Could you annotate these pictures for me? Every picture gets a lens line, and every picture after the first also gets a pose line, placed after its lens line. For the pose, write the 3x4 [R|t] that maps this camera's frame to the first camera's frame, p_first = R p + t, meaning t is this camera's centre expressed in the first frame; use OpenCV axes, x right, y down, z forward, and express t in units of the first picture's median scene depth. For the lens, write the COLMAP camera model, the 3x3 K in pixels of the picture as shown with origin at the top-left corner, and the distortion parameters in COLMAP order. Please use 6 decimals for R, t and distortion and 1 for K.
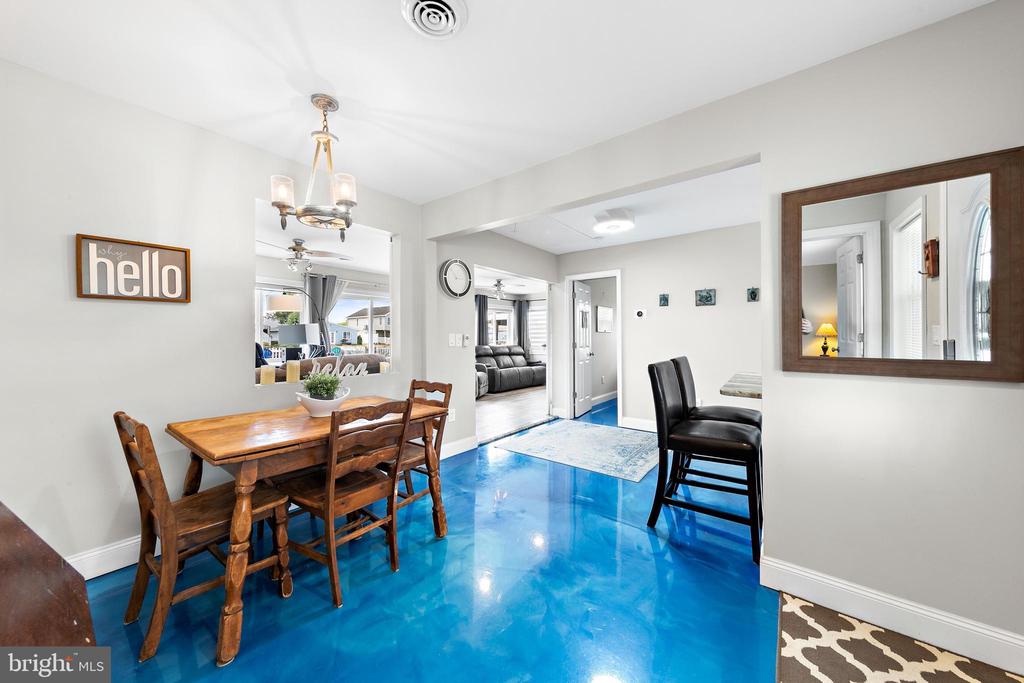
lens RADIAL K [[356.8, 0, 516.8], [0, 356.8, 336.7], [0, 0, 1]] dist [-0.000338, -0.000023]
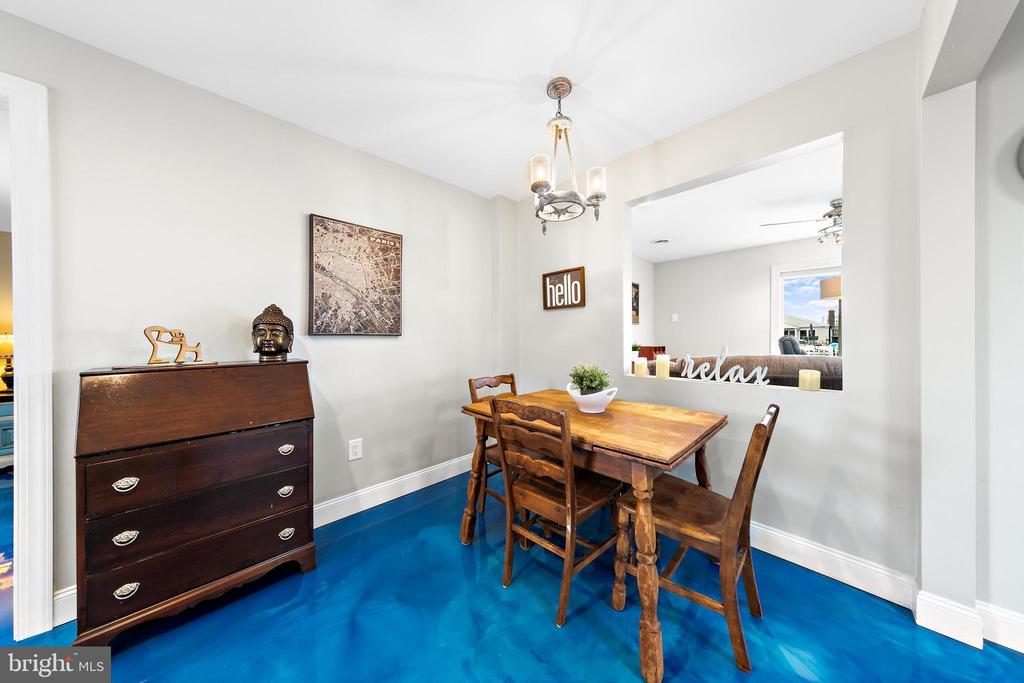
lens RADIAL K [[323.9, 0, 514.8], [0, 323.9, 339.7], [0, 0, 1]] dist [0.007578, -0.000040]
pose [[-0.128379, 0.011541, -0.991658, 0.207547], [0.004375, 0.999929, 0.011071, 0.011093], [0.991715, -0.002917, -0.128421, 0.549538]]
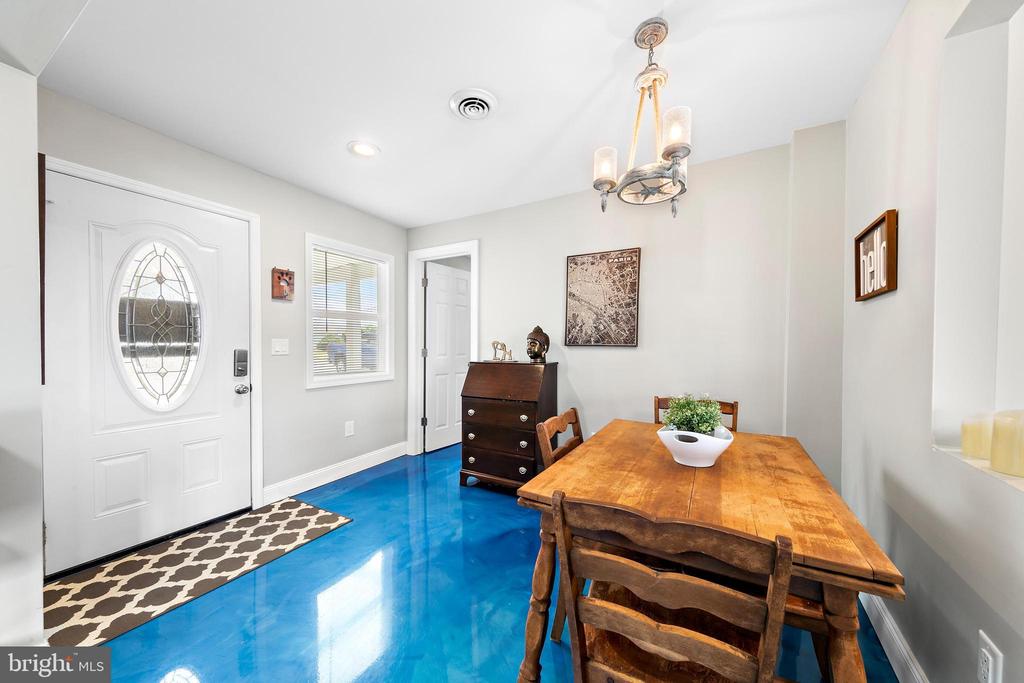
lens RADIAL K [[360.8, 0, 517.7], [0, 360.8, 353.8], [0, 0, 1]] dist [0.002035, 0.000008]
pose [[-0.990980, 0.001551, -0.133998, -0.084595], [-0.001951, 0.999660, 0.026006, 0.005003], [0.133993, 0.026032, -0.990640, 0.966571]]
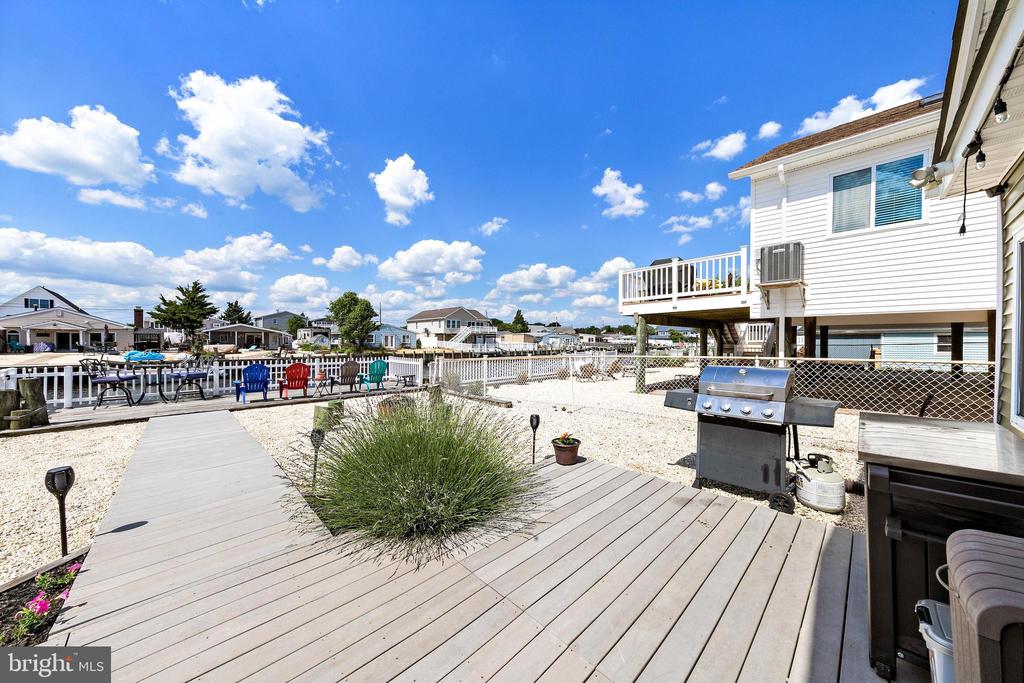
lens RADIAL K [[347.6, 0, 516.5], [0, 347.6, 343.3], [0, 0, 1]] dist [0.008823, -0.000001]
pose [[0.989669, 0.003486, -0.143328, -0.913630], [-0.002197, 0.999956, 0.009153, -0.024562], [0.143354, -0.008744, 0.989633, 2.204900]]
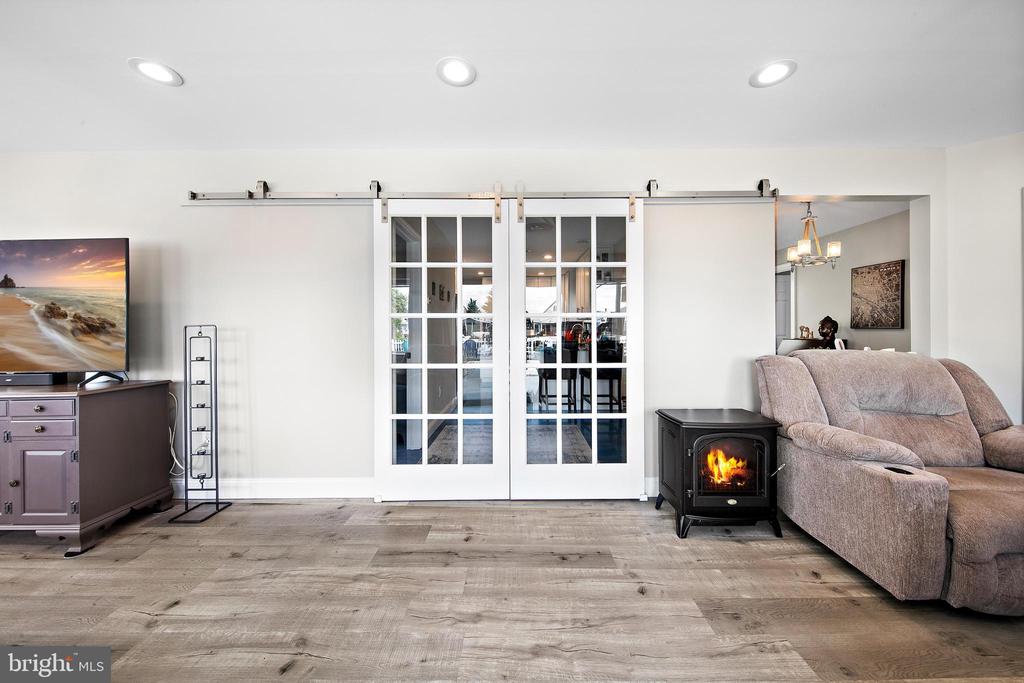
lens RADIAL K [[353.4, 0, 515.7], [0, 353.4, 329.6], [0, 0, 1]] dist [0.007521, -0.004598]
pose [[-0.605079, 0.003206, 0.796159, -0.600131], [0.003204, 0.999994, -0.001592, 0.009868], [-0.796159, 0.001587, -0.605085, 1.846326]]
